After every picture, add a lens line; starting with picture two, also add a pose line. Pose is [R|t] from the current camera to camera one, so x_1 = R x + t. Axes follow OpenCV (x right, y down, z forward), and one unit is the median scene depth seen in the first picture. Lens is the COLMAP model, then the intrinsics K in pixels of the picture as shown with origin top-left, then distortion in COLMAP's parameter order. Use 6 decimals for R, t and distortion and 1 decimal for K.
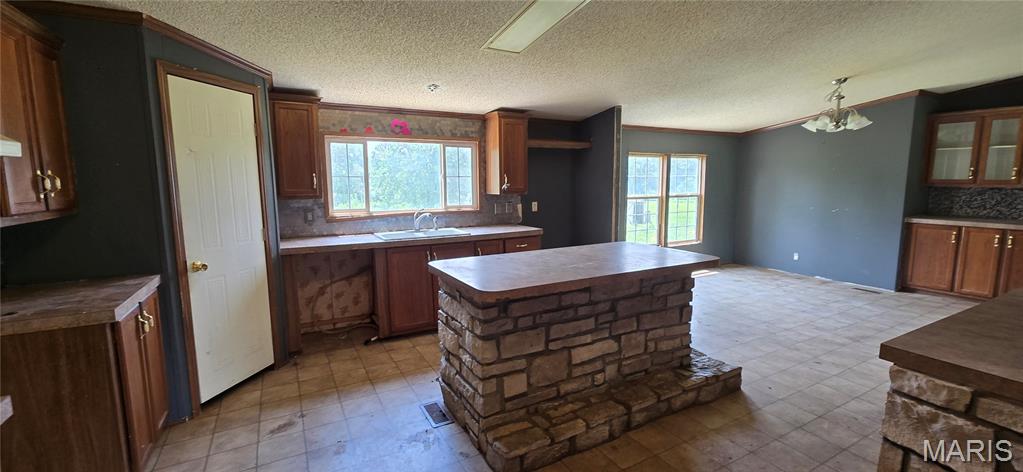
lens RADIAL K [[421.0, 0, 506.4], [0, 421.0, 235.4], [0, 0, 1]] dist [-0.000104, 0.001088]
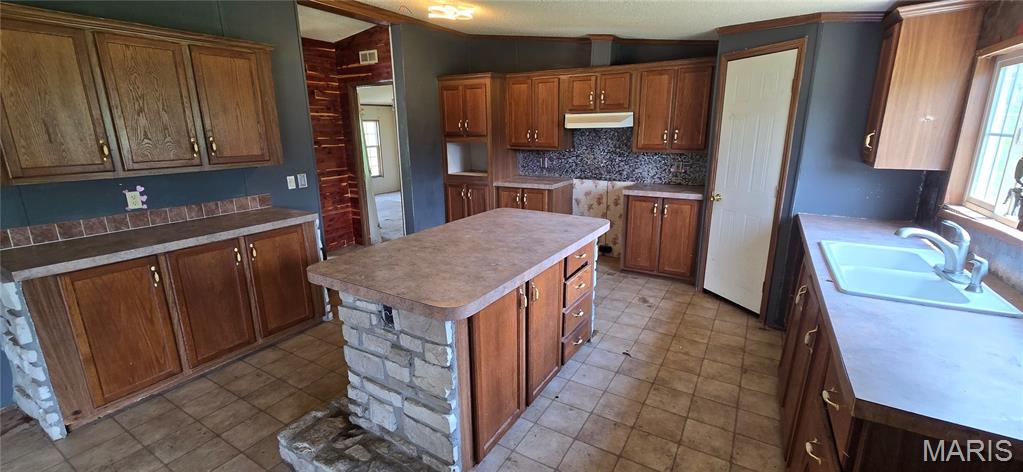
lens RADIAL K [[421.0, 0, 507.9], [0, 421.0, 231.7], [0, 0, 1]] dist [-0.000104, 0.001088]
pose [[-0.862673, 0.136834, -0.486899, 0.321183], [-0.050873, 0.934346, 0.352717, -0.155461], [0.503196, 0.329050, -0.799074, 0.991734]]
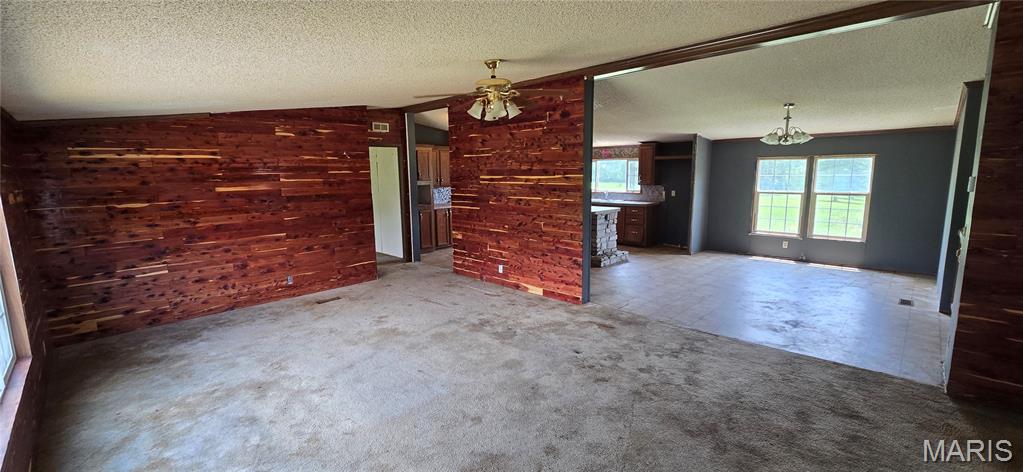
lens RADIAL K [[421.0, 0, 513.6], [0, 421.0, 236.0], [0, 0, 1]] dist [-0.000104, 0.001088]
pose [[0.295874, 0.149116, -0.943516, 1.631533], [-0.115194, 0.986102, 0.119724, -0.028896], [0.948256, 0.073264, 0.308940, -0.142316]]
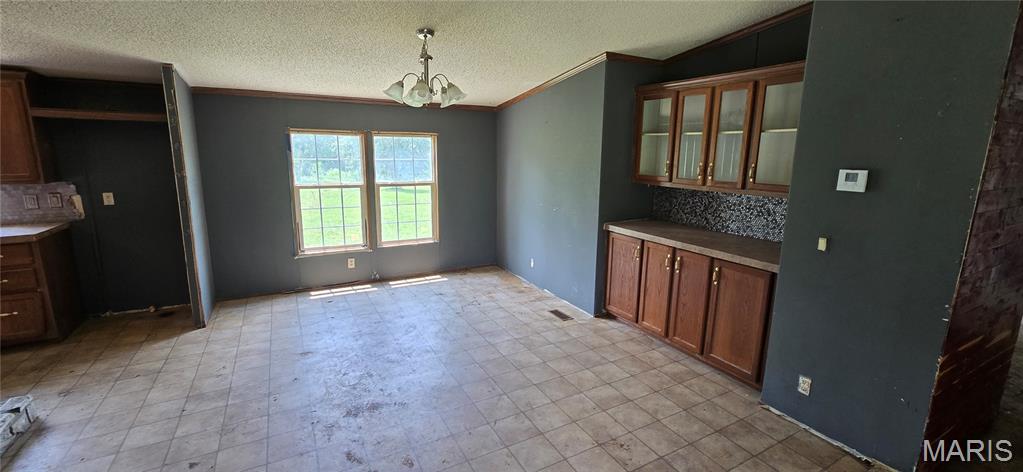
lens RADIAL K [[421.0, 0, 511.5], [0, 421.0, 234.6], [0, 0, 1]] dist [-0.000104, 0.001088]
pose [[0.999743, 0.021642, 0.006714, 0.846797], [-0.022030, 0.997687, 0.064303, -0.074045], [-0.005307, -0.064434, 0.997908, 0.255523]]
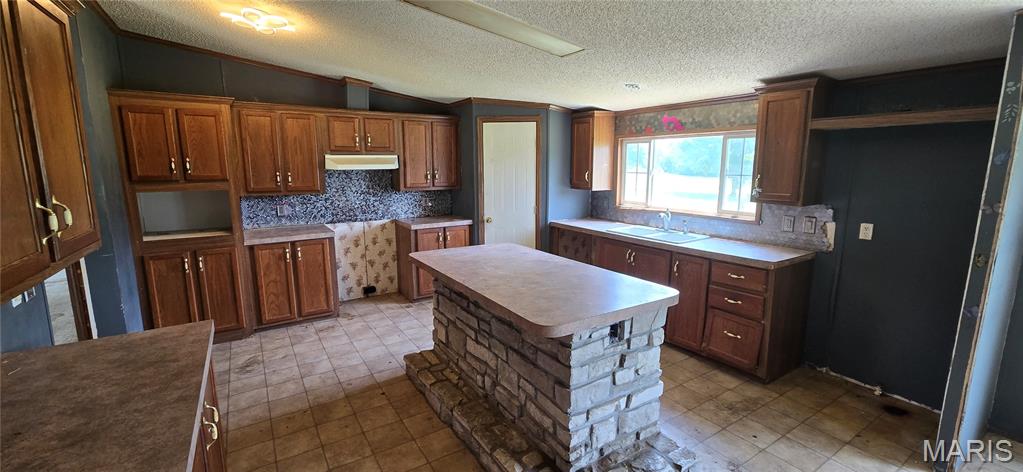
lens RADIAL K [[421.0, 0, 512.8], [0, 421.0, 231.5], [0, 0, 1]] dist [-0.000104, 0.001088]
pose [[0.075332, 0.164380, -0.983516, 0.638178], [-0.129755, 0.979549, 0.153779, -0.100958], [0.988680, 0.116031, 0.095121, 0.508107]]
